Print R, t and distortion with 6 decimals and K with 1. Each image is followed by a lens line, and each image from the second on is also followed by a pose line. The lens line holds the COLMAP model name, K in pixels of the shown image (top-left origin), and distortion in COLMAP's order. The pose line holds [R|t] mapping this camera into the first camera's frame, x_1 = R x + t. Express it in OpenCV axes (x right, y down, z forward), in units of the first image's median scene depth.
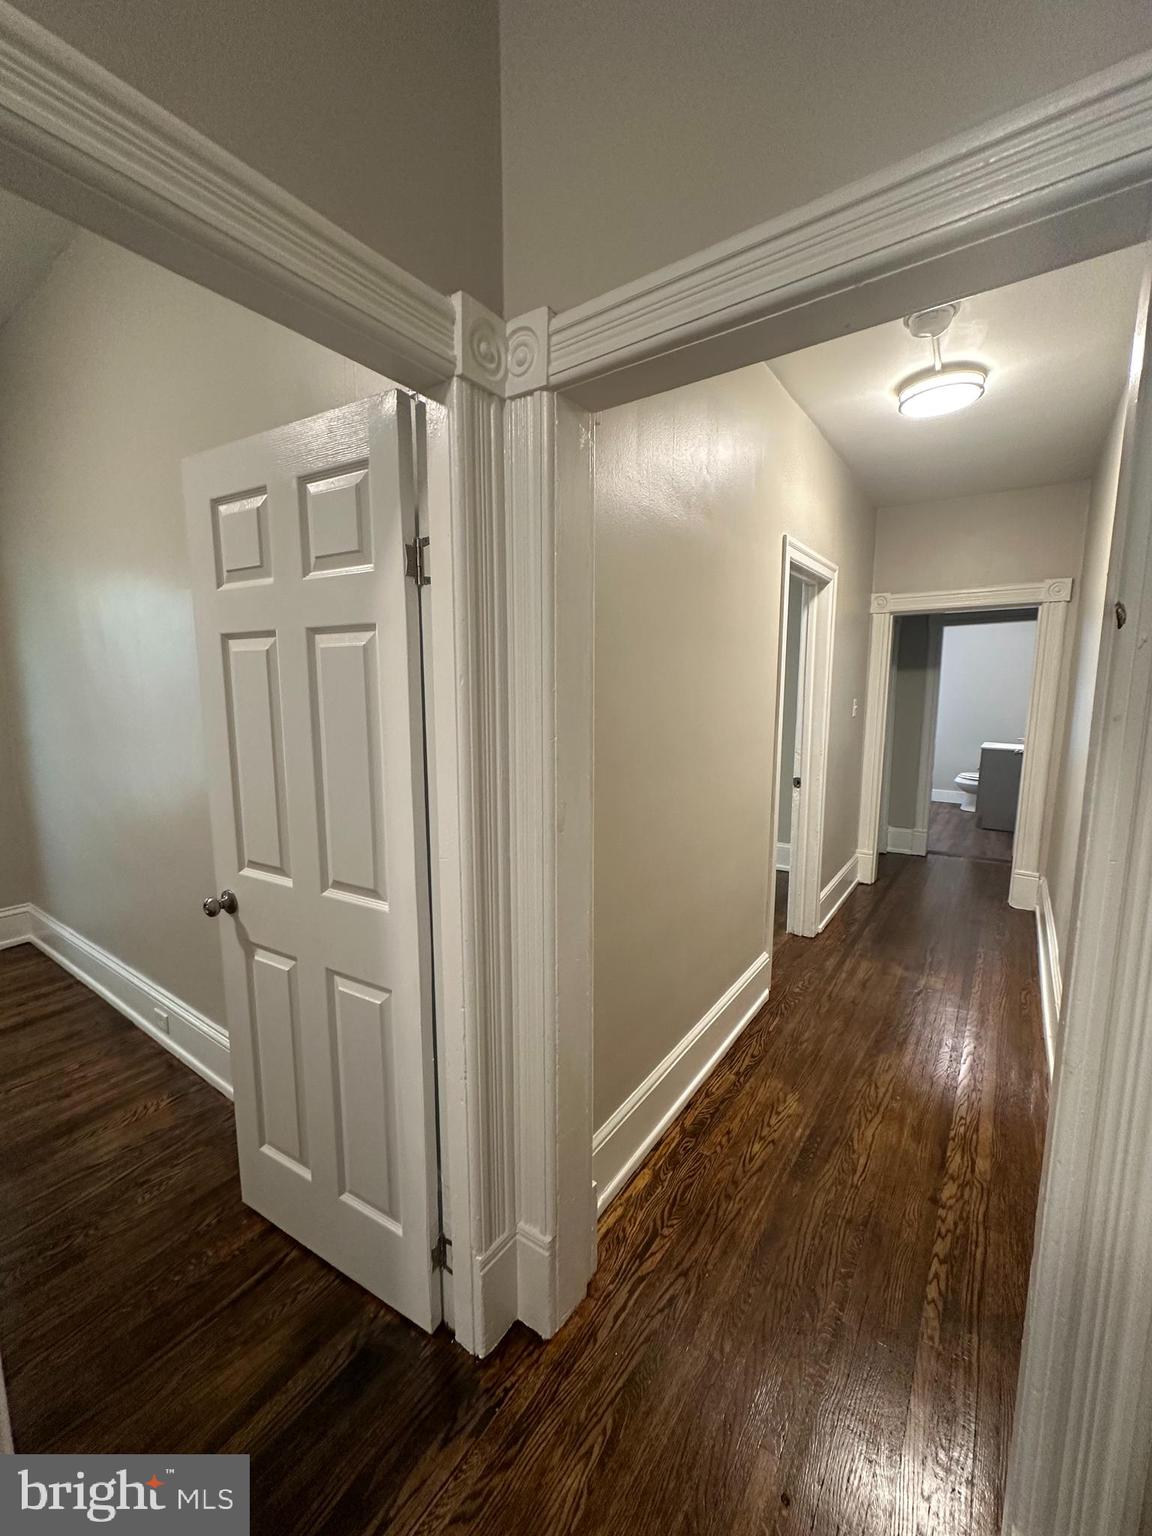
lens RADIAL K [[607.6, 0, 576.0], [0, 607.6, 768.0], [0, 0, 1]] dist [0.000047, 0.000257]
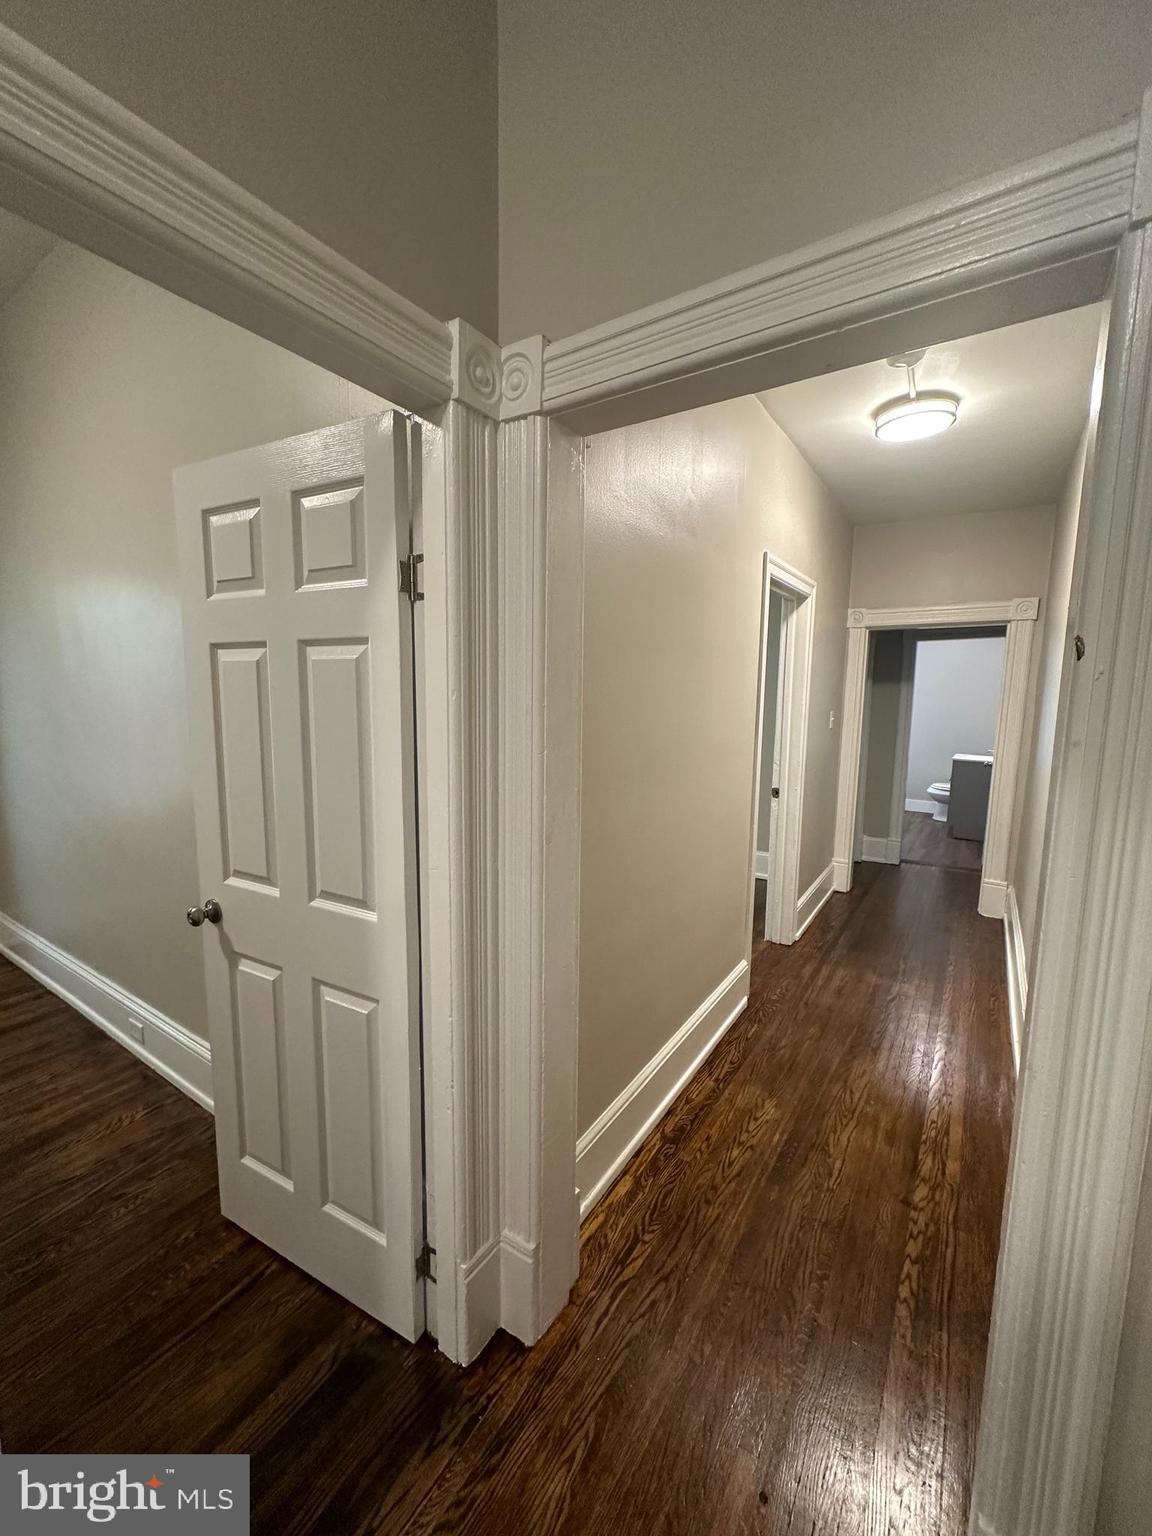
lens RADIAL K [[607.6, 0, 576.0], [0, 607.6, 768.0], [0, 0, 1]] dist [0.000047, 0.000257]
pose [[0.999403, 0.009066, 0.033329, -0.012130], [-0.008736, 0.999911, -0.010034, -0.010058], [-0.033417, 0.009737, 0.999394, -0.018719]]
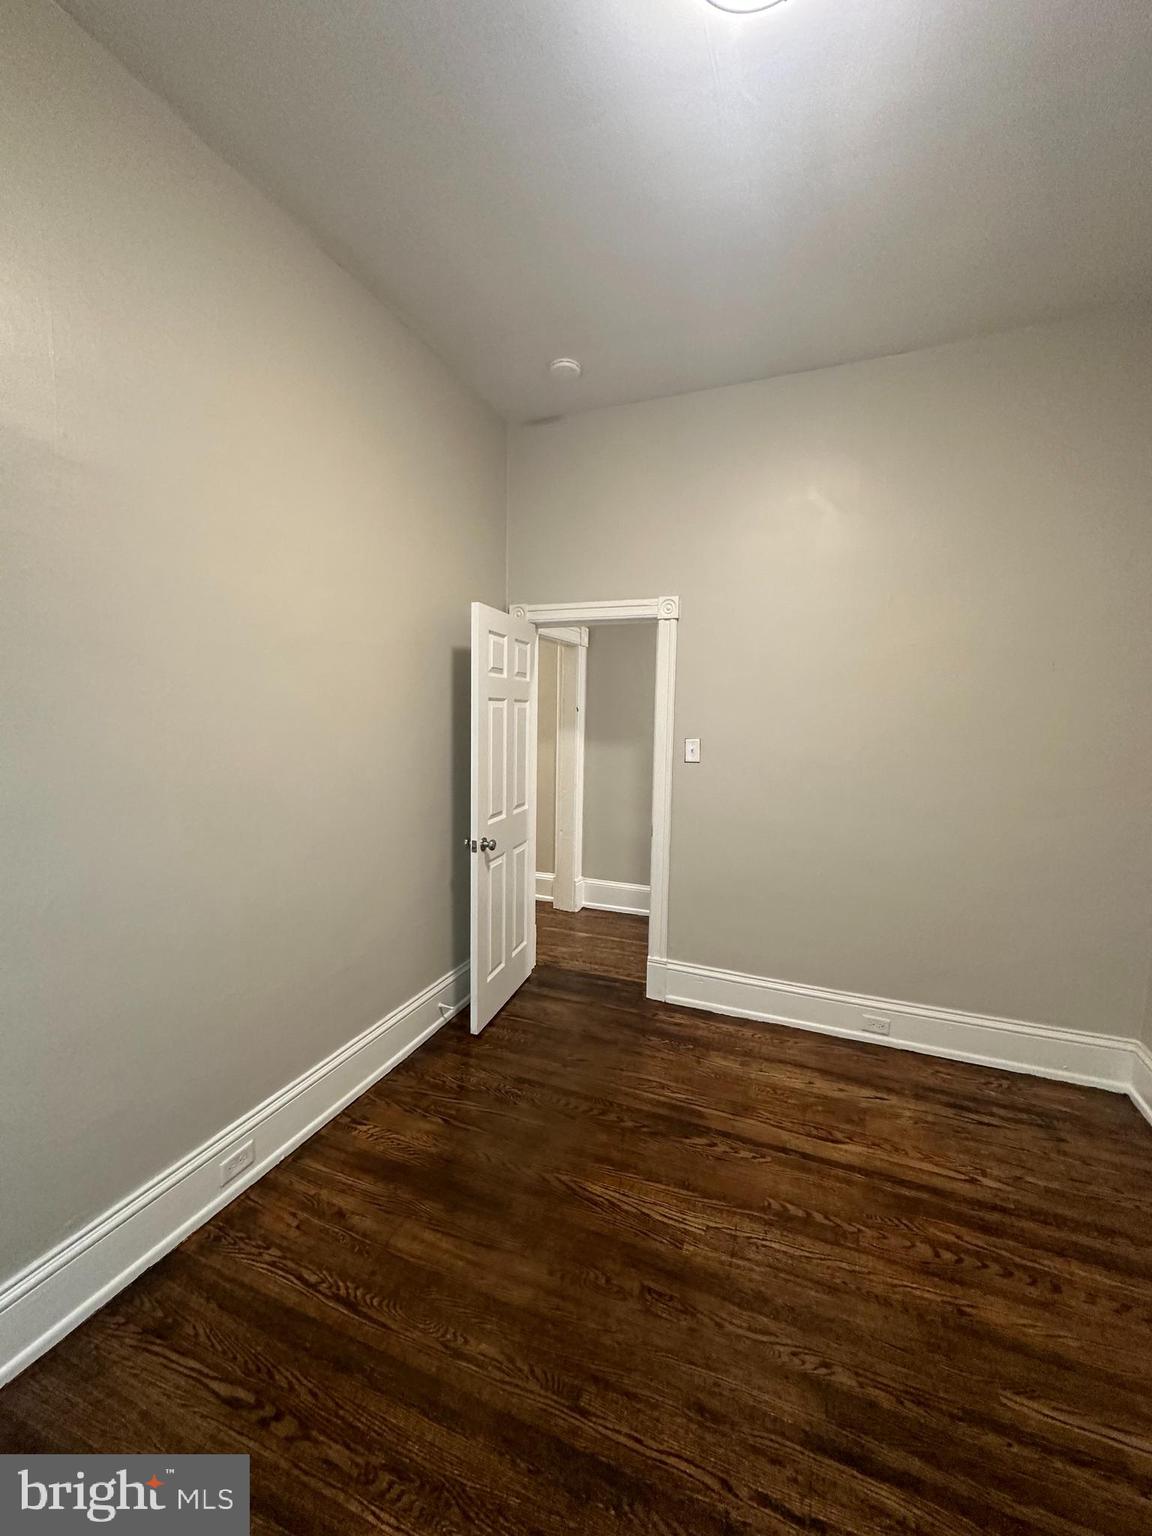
lens RADIAL K [[607.6, 0, 576.0], [0, 607.6, 768.0], [0, 0, 1]] dist [0.000047, 0.000257]
pose [[-0.229228, -0.095024, 0.968723, -2.465554], [0.115384, 0.985554, 0.123978, -0.202488], [-0.966510, 0.140194, -0.214952, 1.142856]]
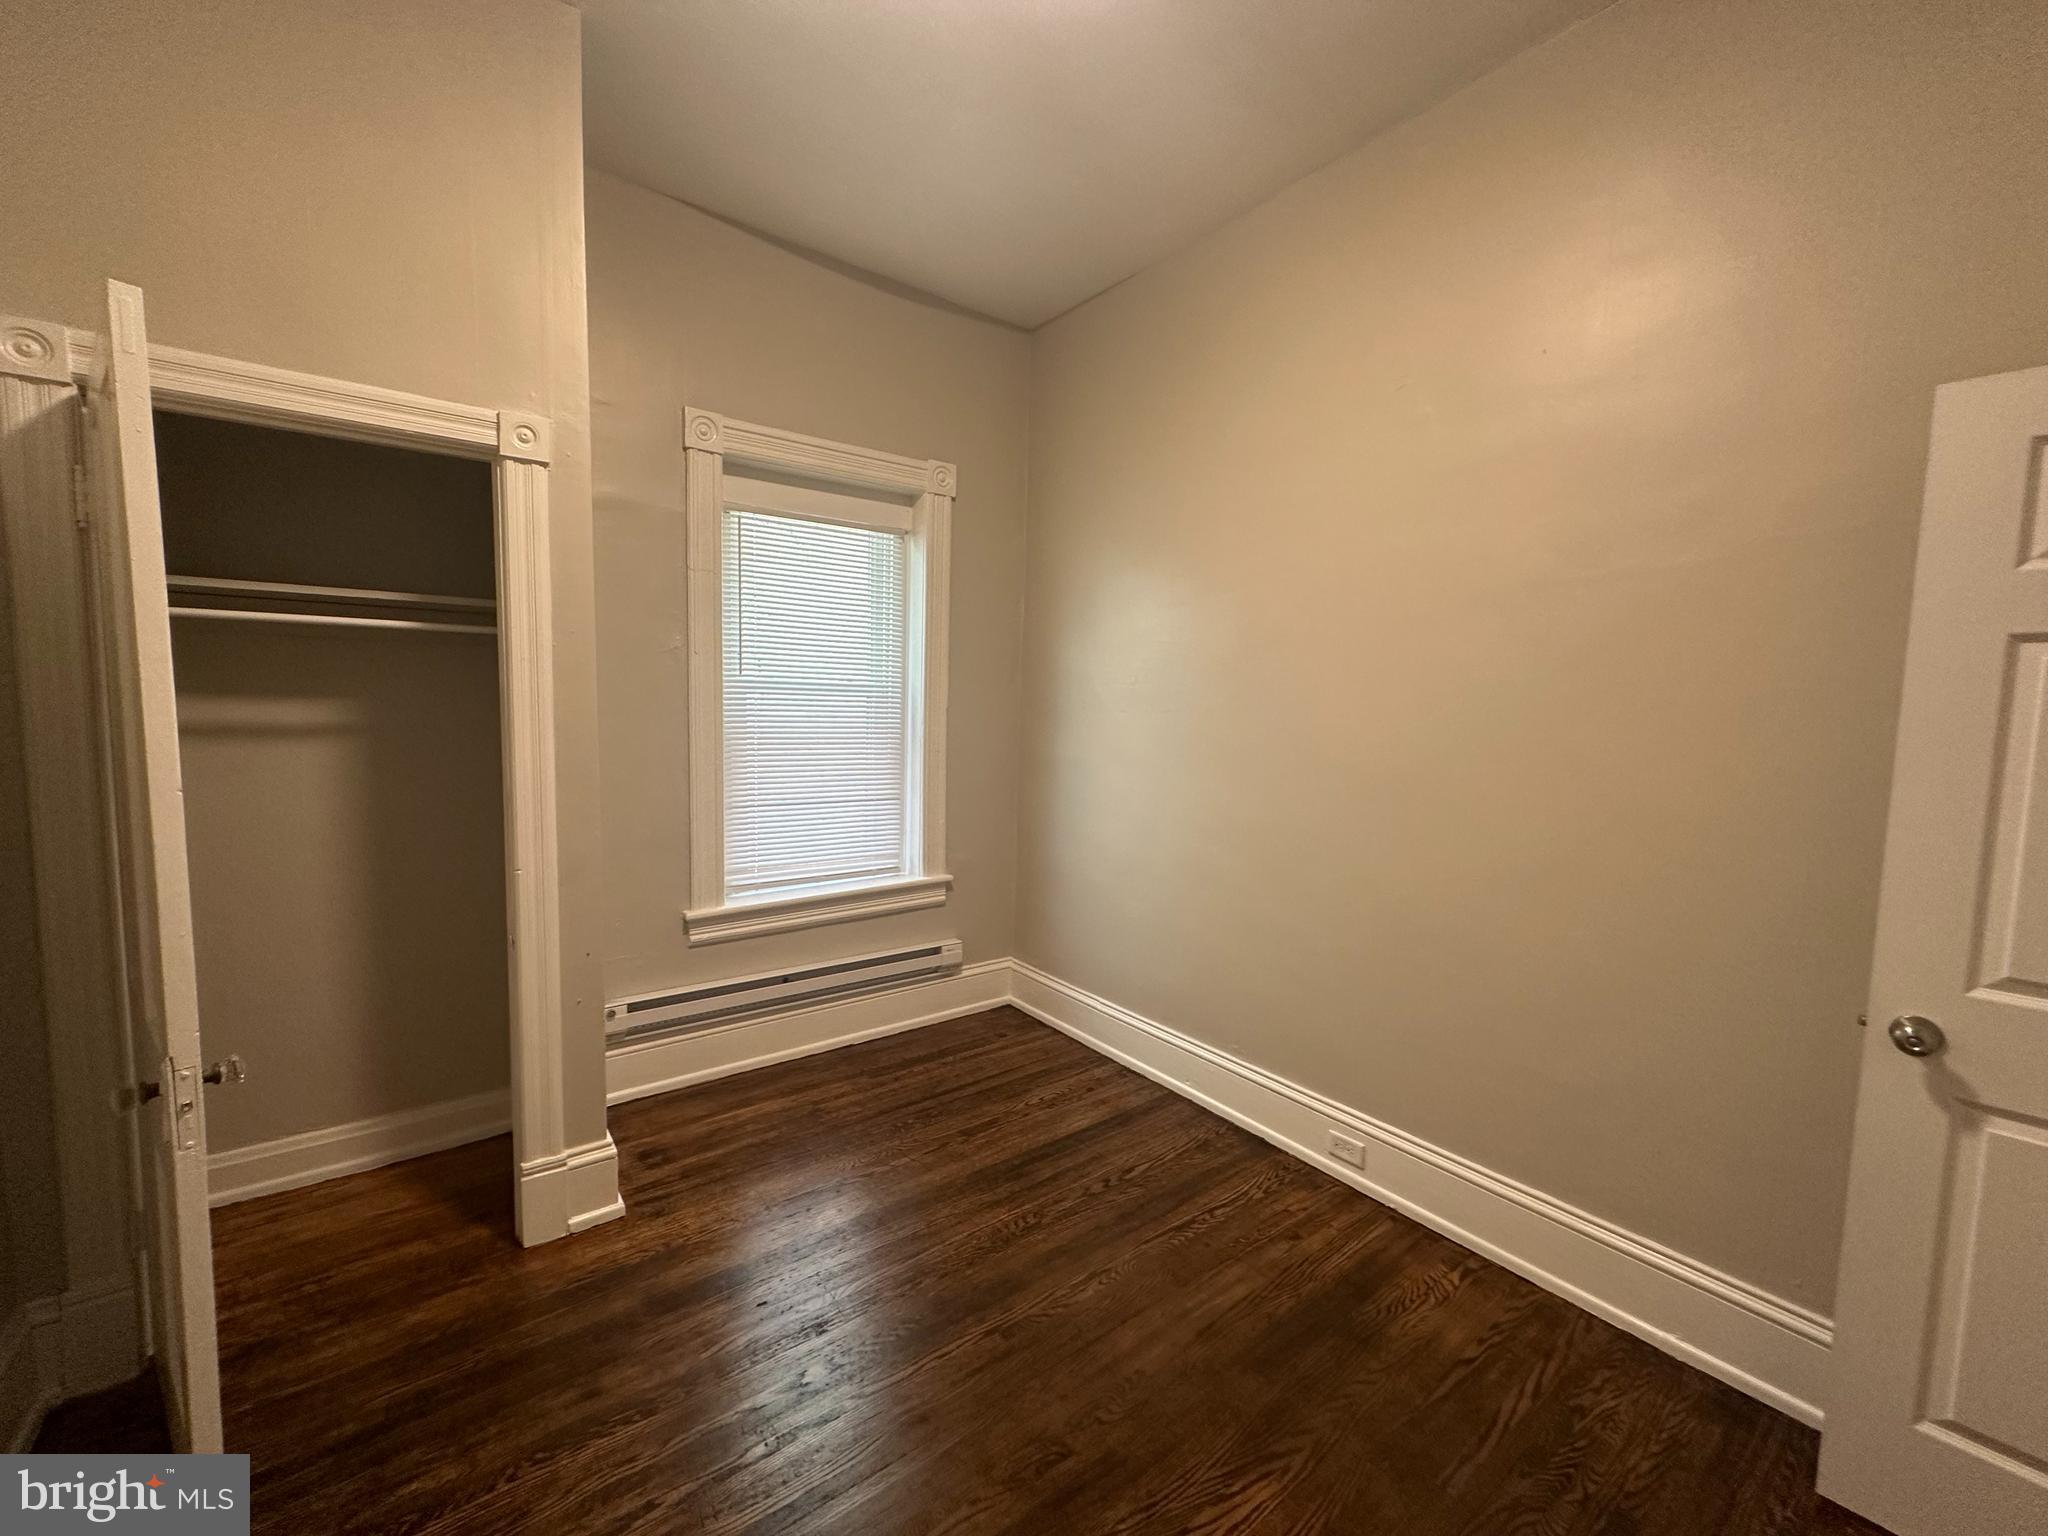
lens RADIAL K [[810.2, 0, 1024.0], [0, 810.2, 768.0], [0, 0, 1]] dist [0.000047, 0.000257]
pose [[0.952838, 0.045225, -0.300091, -1.305149], [-0.061644, 0.997062, -0.045468, 0.031808], [0.297153, 0.061823, 0.952826, -0.154251]]
